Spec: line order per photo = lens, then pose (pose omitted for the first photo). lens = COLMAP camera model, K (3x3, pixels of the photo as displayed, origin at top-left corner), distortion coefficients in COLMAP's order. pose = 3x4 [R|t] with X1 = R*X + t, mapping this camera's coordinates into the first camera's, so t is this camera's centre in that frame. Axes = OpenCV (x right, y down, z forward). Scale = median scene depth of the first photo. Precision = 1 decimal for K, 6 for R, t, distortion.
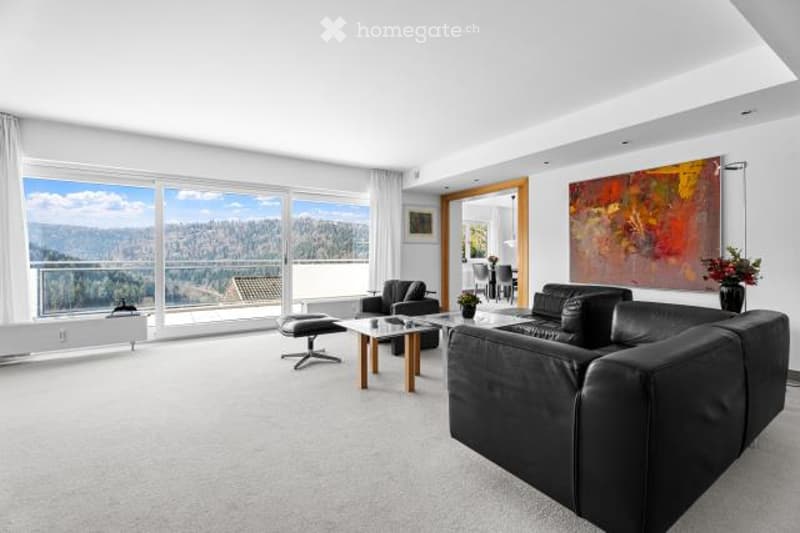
lens RADIAL K [[356.1, 0, 395.9], [0, 356.1, 262.7], [0, 0, 1]] dist [-0.002832, 0.000195]
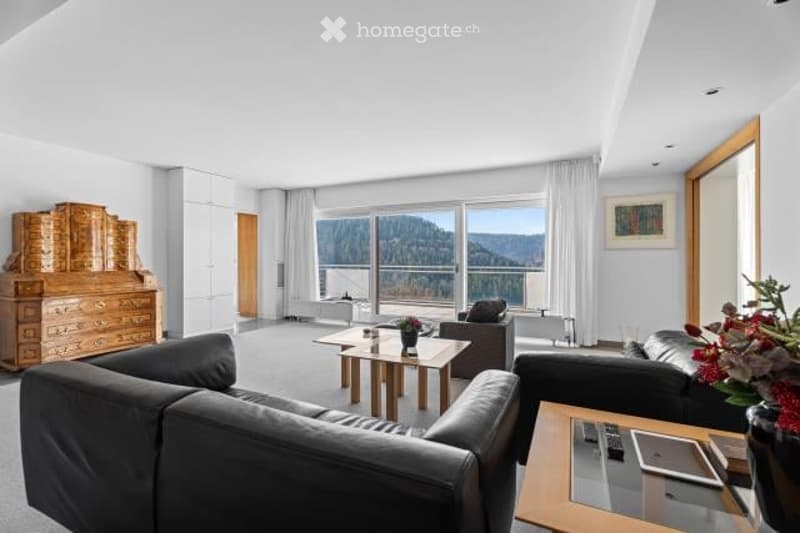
lens RADIAL K [[356.1, 0, 400.7], [0, 356.1, 263.5], [0, 0, 1]] dist [-0.002832, 0.000195]
pose [[0.515745, 0.012750, -0.856647, 0.447891], [-0.015412, 0.999866, 0.005603, -0.024088], [0.856603, 0.010313, 0.515872, 0.259277]]
